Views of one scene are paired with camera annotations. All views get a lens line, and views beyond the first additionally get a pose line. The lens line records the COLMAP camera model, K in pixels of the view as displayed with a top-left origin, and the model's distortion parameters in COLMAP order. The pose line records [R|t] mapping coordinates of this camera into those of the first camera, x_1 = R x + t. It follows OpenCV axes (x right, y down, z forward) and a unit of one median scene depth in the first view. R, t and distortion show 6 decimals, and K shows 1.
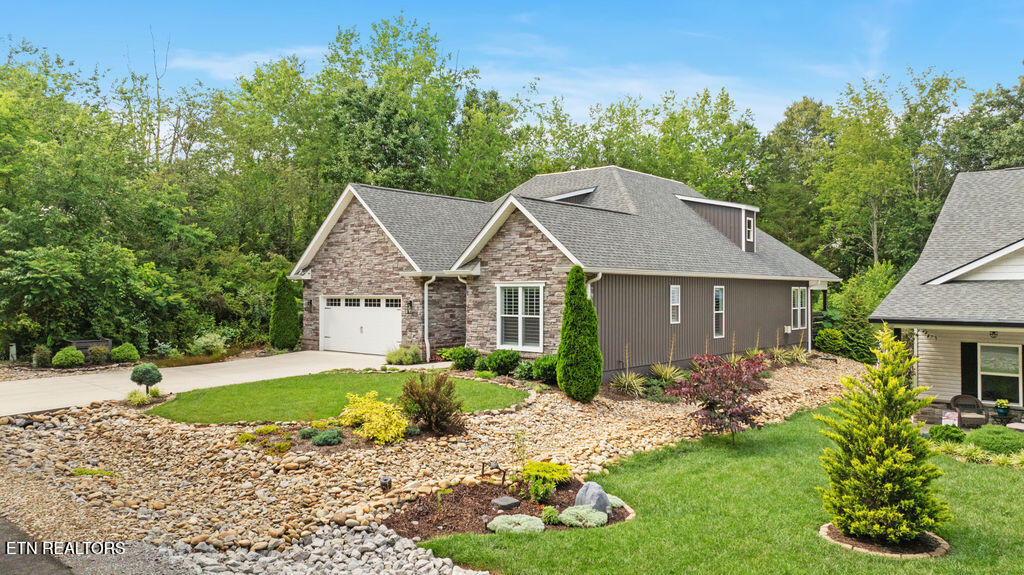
lens RADIAL K [[721.0, 0, 510.6], [0, 721.0, 287.8], [0, 0, 1]] dist [-0.030367, 0.000638]
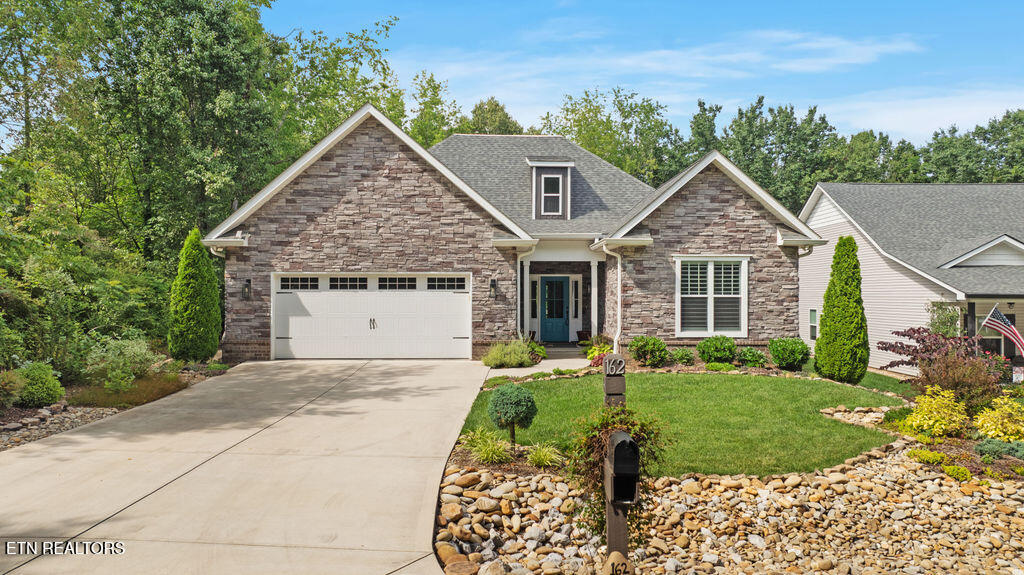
lens RADIAL K [[721.0, 0, 510.2], [0, 721.0, 286.7], [0, 0, 1]] dist [-0.030367, 0.000638]
pose [[0.745593, 0.004442, 0.666387, -0.685259], [-0.005274, 0.999986, -0.000764, 0.028882], [-0.666381, -0.002945, 0.745606, 0.505501]]
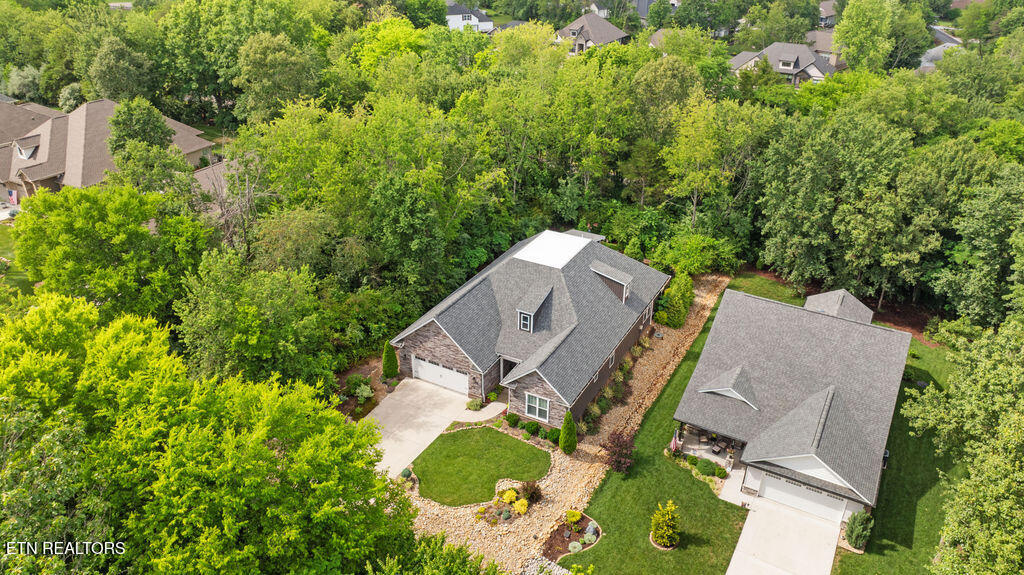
lens RADIAL K [[721.0, 0, 513.4], [0, 721.0, 286.8], [0, 0, 1]] dist [-0.030367, 0.000638]
pose [[0.974933, -0.099829, 0.198848, -0.468493], [-0.007478, 0.878492, 0.477698, -1.360706], [-0.222375, -0.467210, 0.855724, -0.774083]]
